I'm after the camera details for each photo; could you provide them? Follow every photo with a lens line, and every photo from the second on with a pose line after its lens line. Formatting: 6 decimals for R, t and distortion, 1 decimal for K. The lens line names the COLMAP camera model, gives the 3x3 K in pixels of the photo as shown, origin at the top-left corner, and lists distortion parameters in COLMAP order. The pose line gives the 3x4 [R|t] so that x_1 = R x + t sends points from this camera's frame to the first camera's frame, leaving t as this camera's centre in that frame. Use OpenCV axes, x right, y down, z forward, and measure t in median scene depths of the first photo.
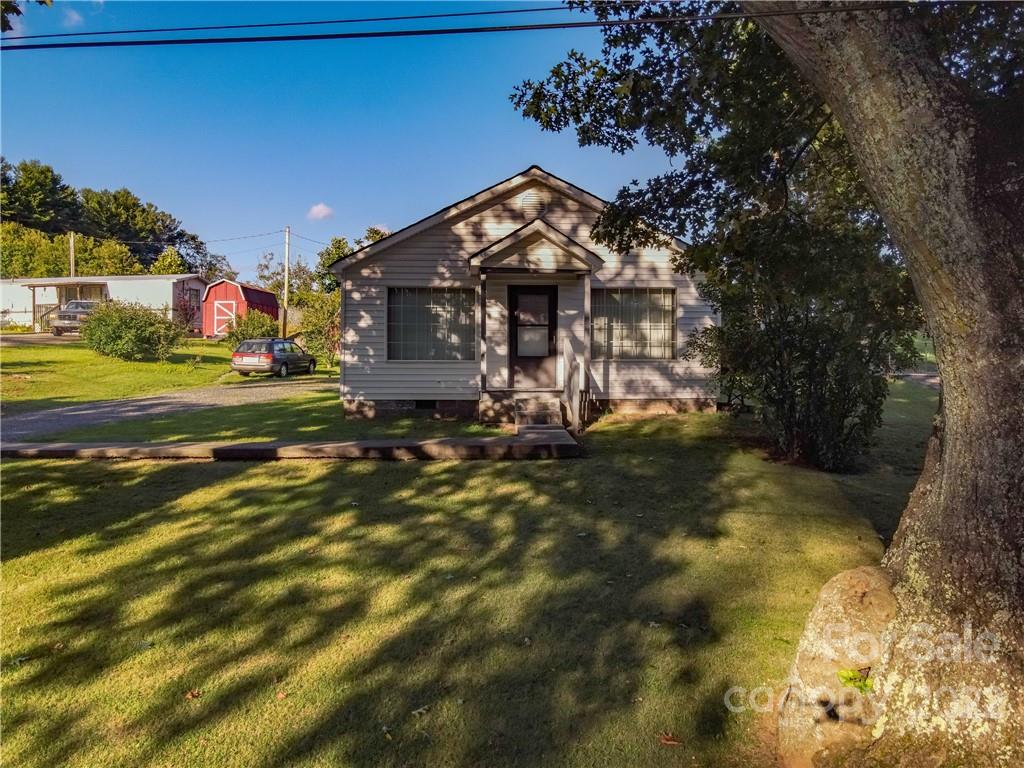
lens RADIAL K [[727.1, 0, 513.7], [0, 727.1, 390.0], [0, 0, 1]] dist [0.024996, -0.007057]
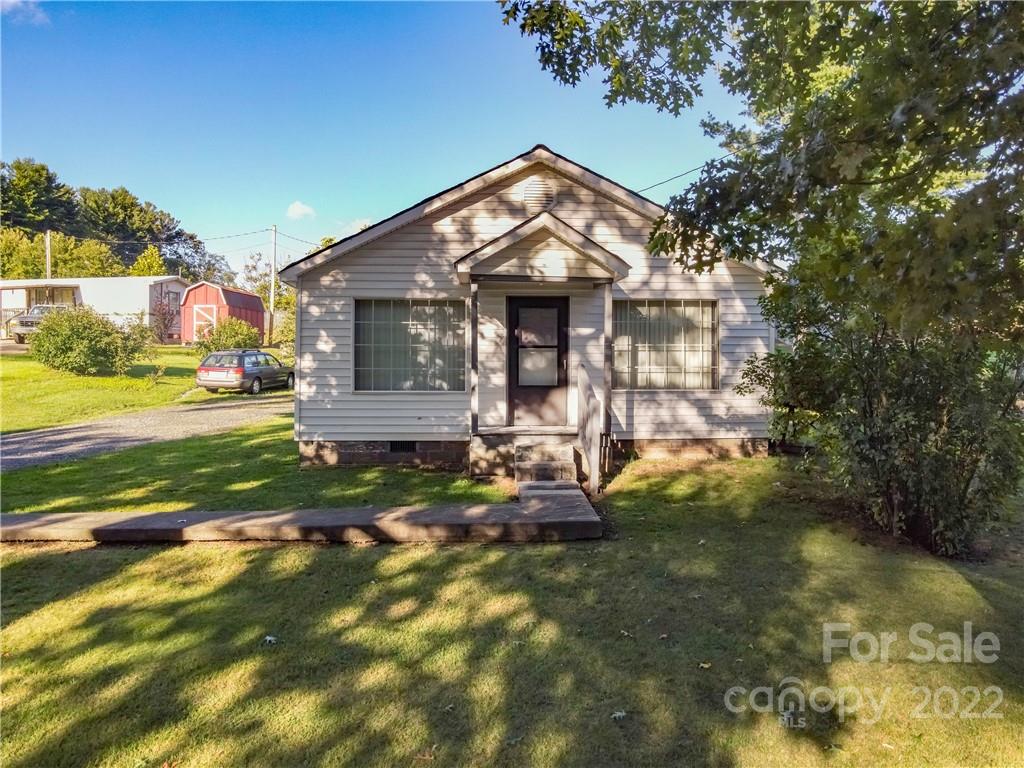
lens RADIAL K [[727.1, 0, 510.2], [0, 727.1, 386.5], [0, 0, 1]] dist [0.024996, -0.007057]
pose [[0.999962, 0.002110, -0.008413, 0.003347], [-0.002143, 0.999990, -0.003959, -0.043428], [0.008405, 0.003977, 0.999957, 0.210574]]
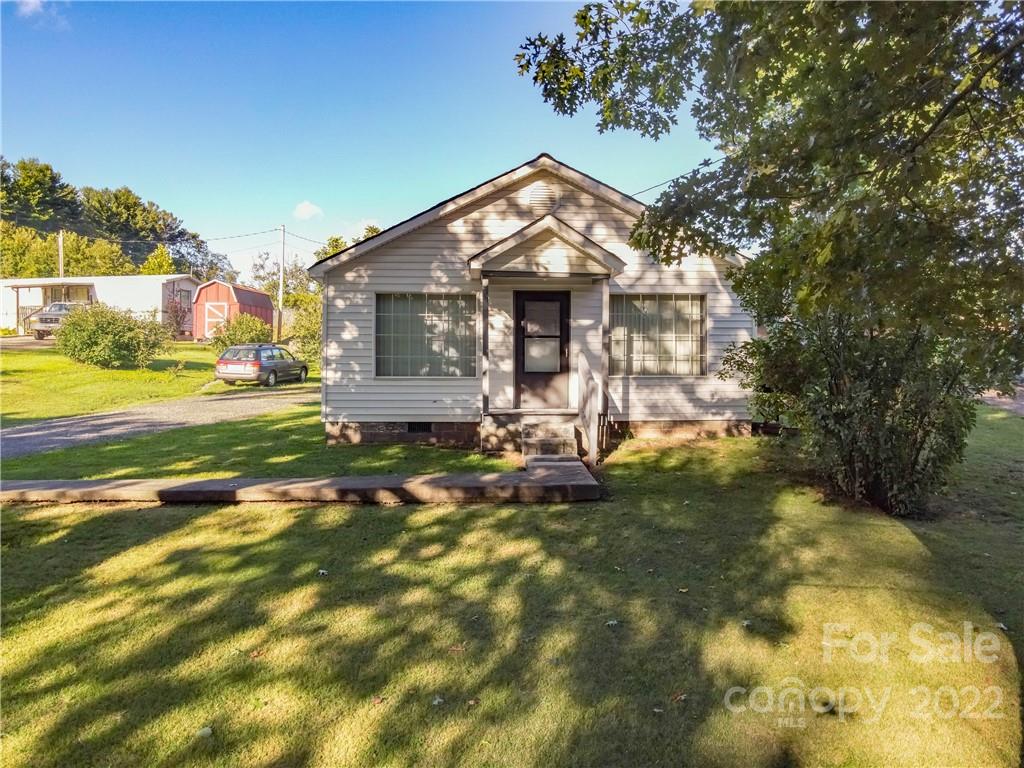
lens RADIAL K [[727.1, 0, 511.9], [0, 727.1, 387.8], [0, 0, 1]] dist [0.024996, -0.007057]
pose [[0.999977, 0.001539, -0.006602, -0.003777], [-0.001548, 0.999998, -0.001450, -0.026831], [0.006599, 0.001461, 0.999977, 0.128240]]
